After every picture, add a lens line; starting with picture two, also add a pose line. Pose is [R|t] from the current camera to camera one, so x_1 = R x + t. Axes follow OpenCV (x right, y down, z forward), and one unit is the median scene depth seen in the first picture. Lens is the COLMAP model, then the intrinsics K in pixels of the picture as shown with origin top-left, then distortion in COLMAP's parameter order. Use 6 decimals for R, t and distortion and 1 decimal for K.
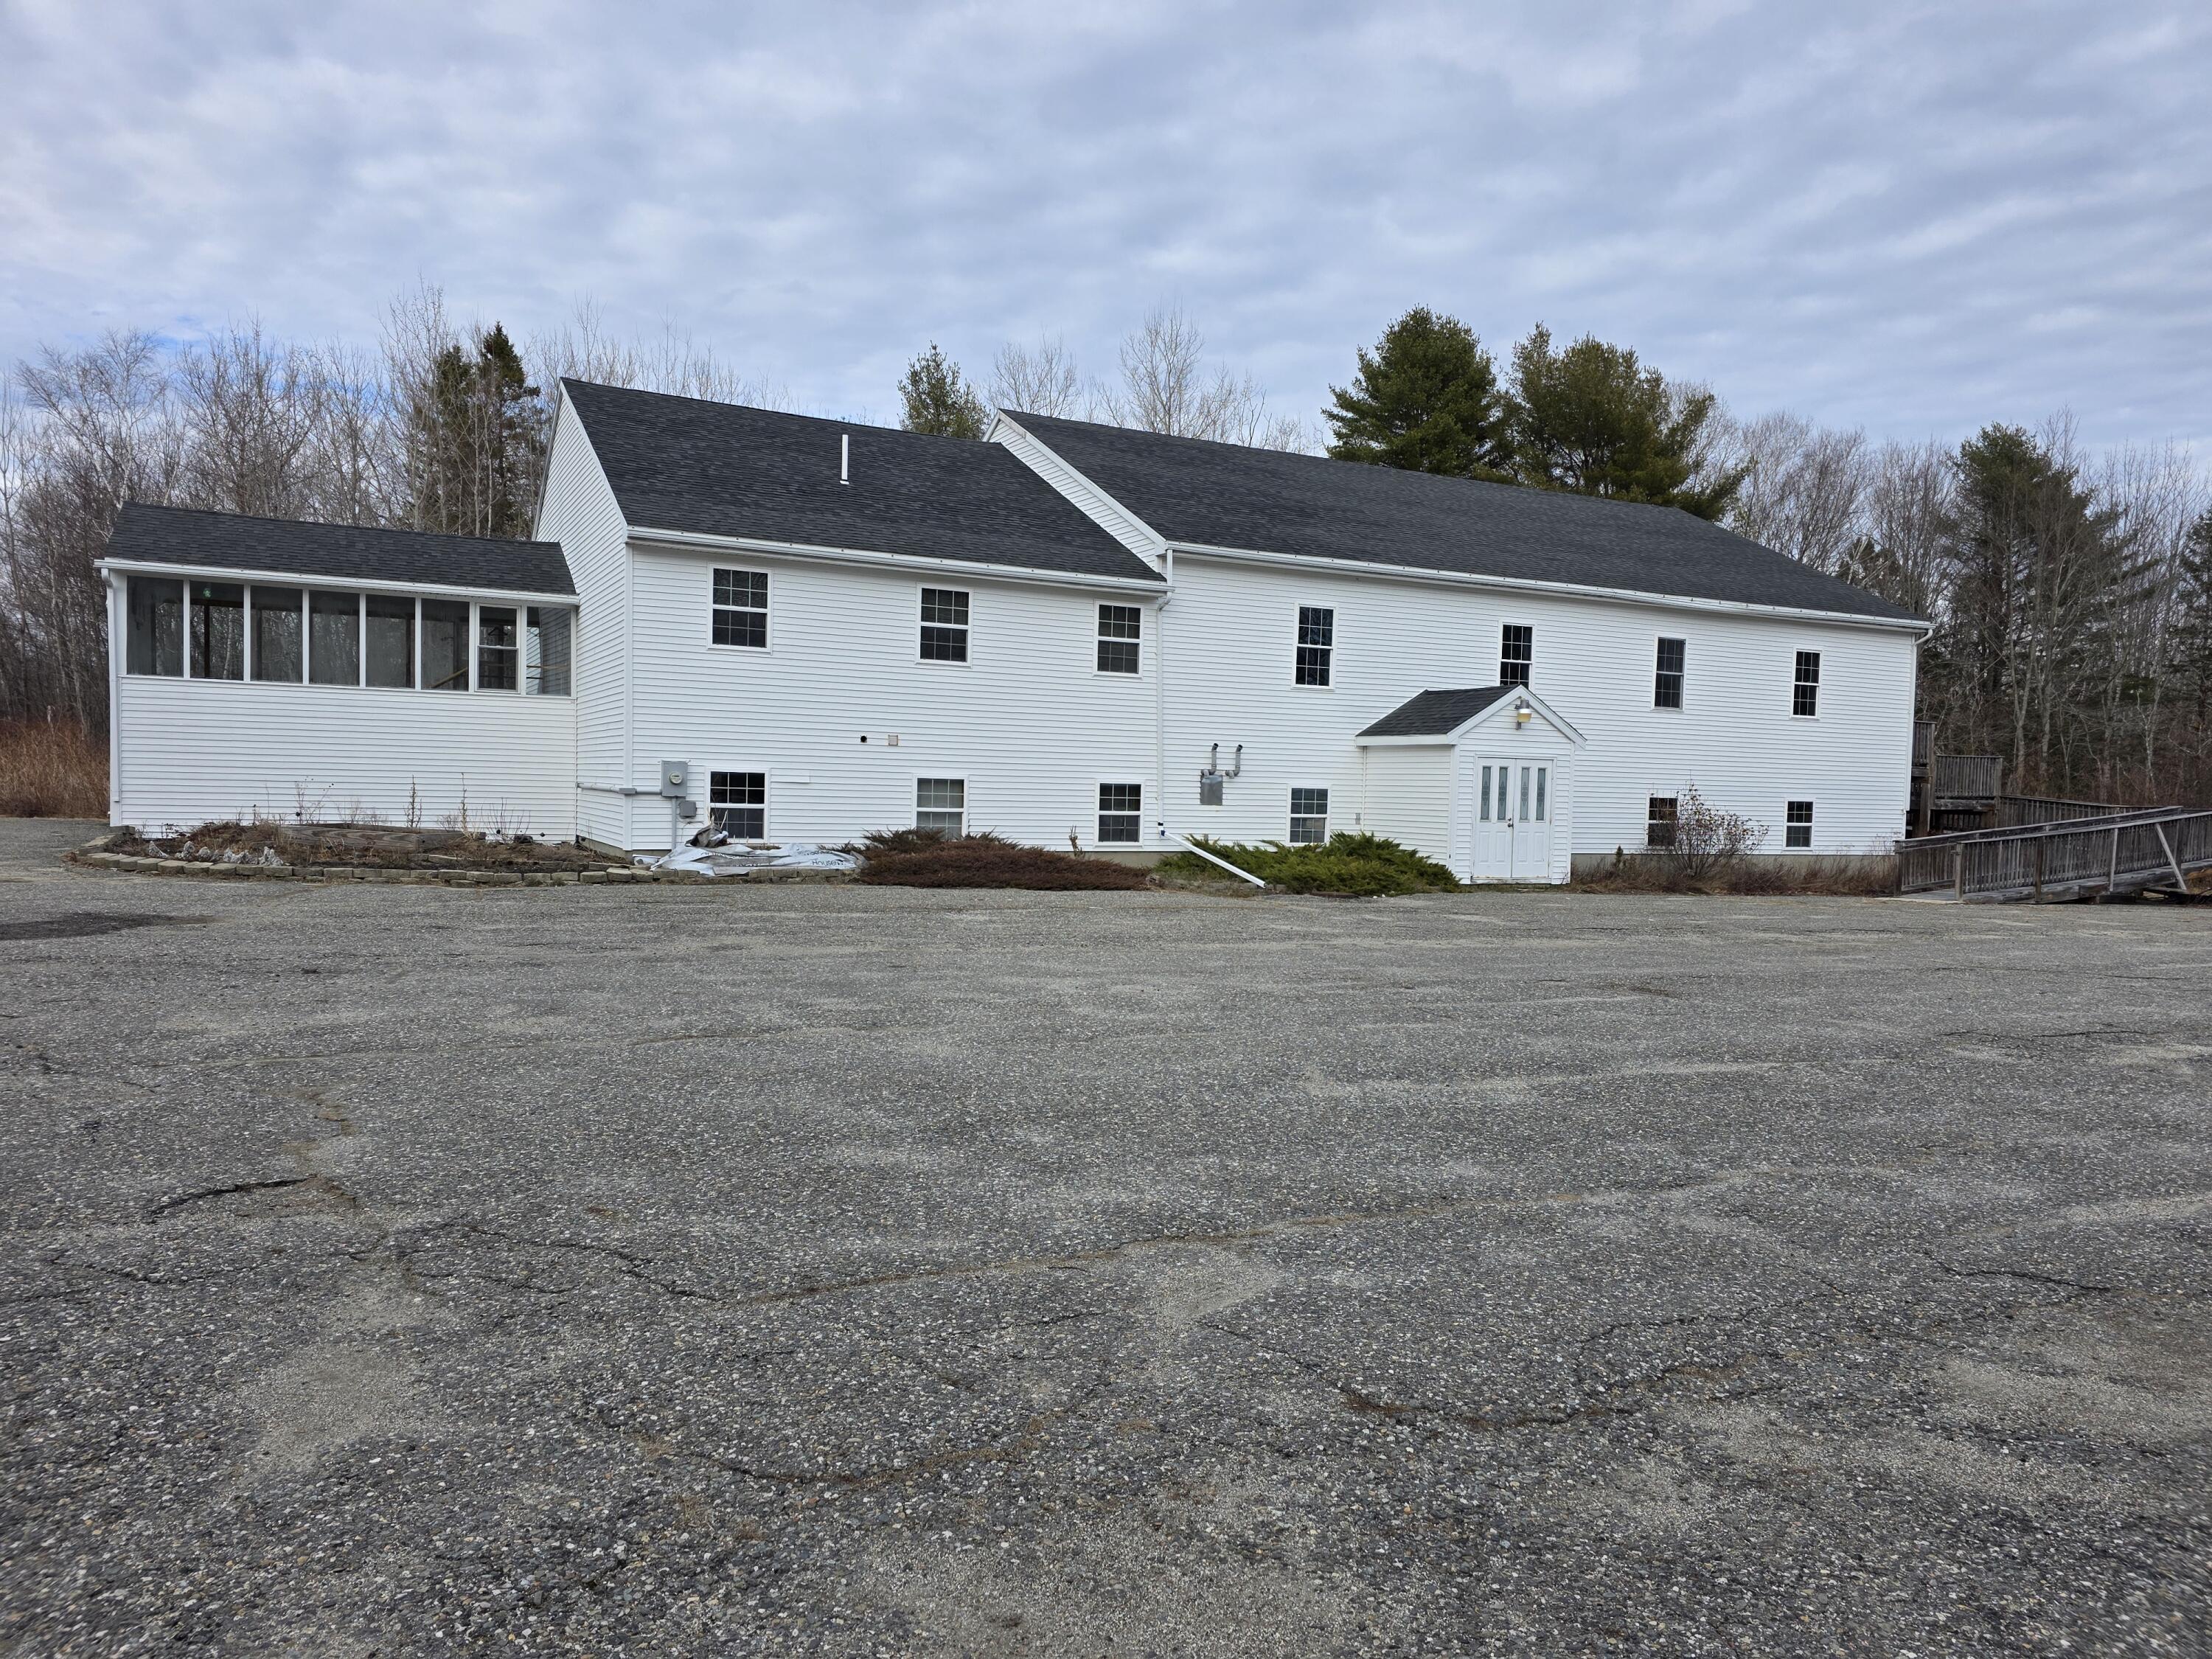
lens RADIAL K [[1541.8, 0, 1106.0], [0, 1541.8, 829.5], [0, 0, 1]] dist [0.078263, -0.047244]
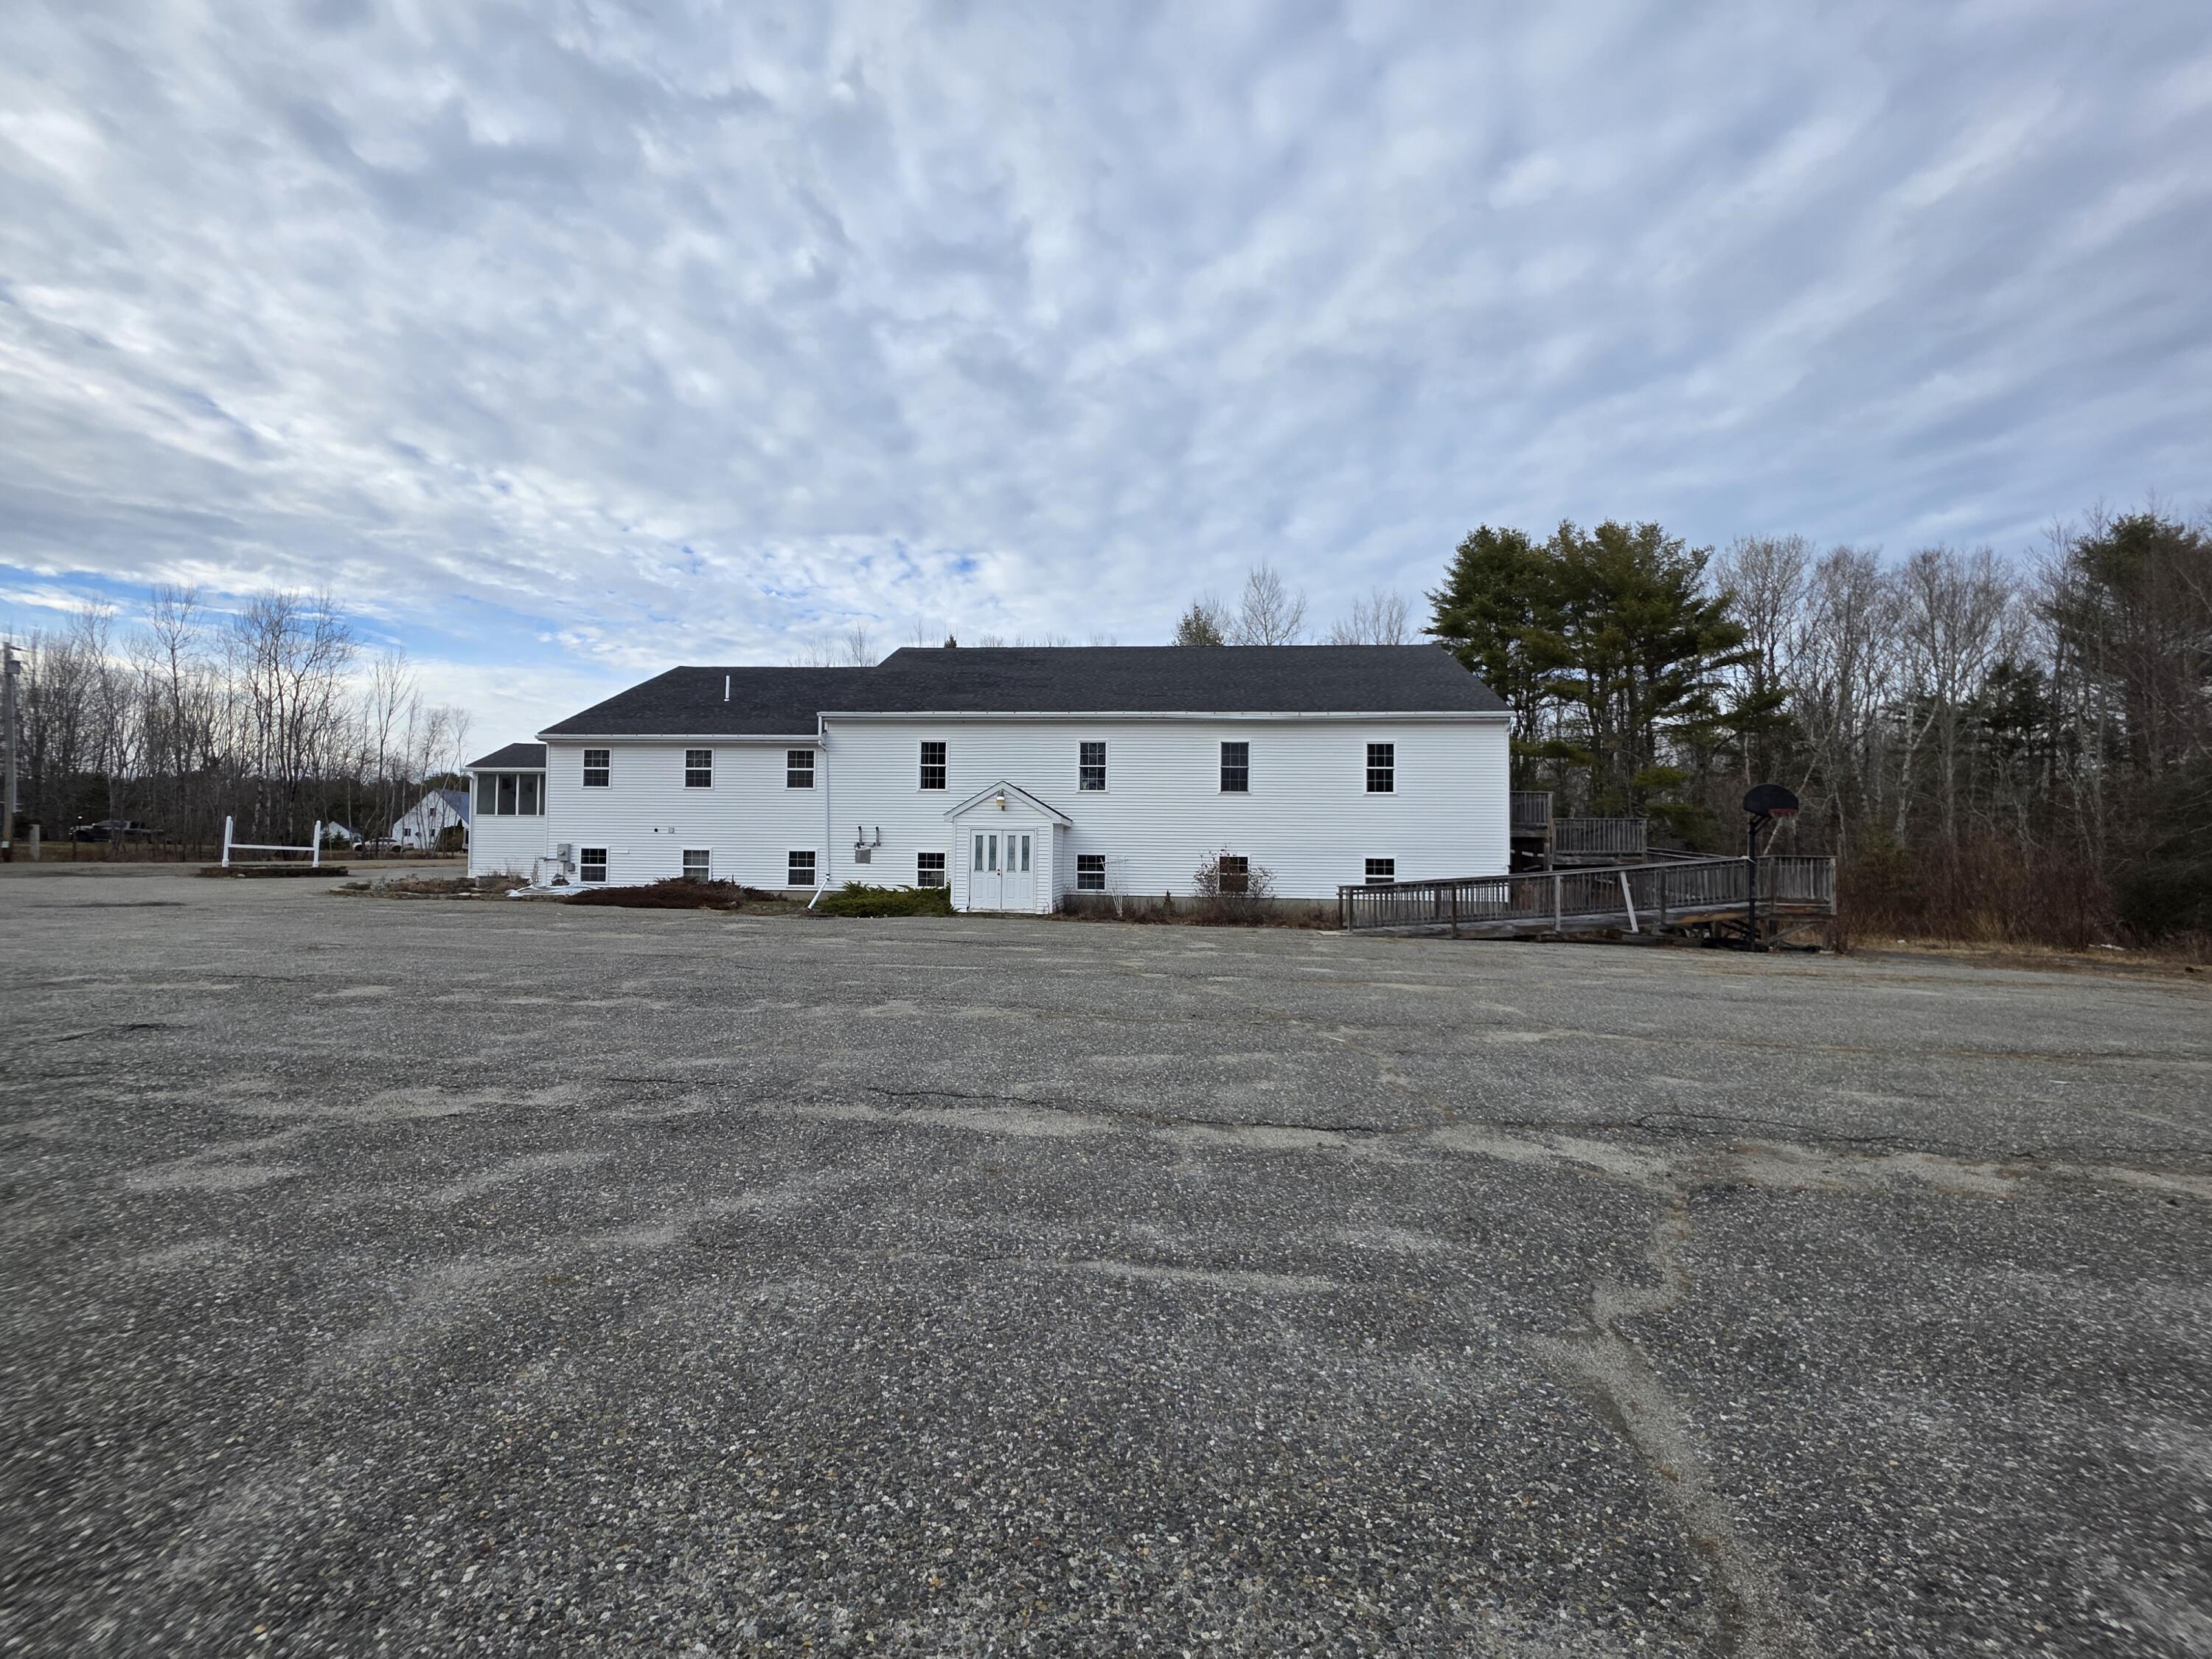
lens RADIAL K [[881.5, 0, 1106.5], [0, 881.5, 860.8], [0, 0, 1]] dist [0.017633, 0.000099]
pose [[0.845596, -0.017152, -0.533548, 0.807685], [-0.005954, 0.999119, -0.041554, 0.019664], [0.533790, 0.038314, 0.844749, 0.327593]]
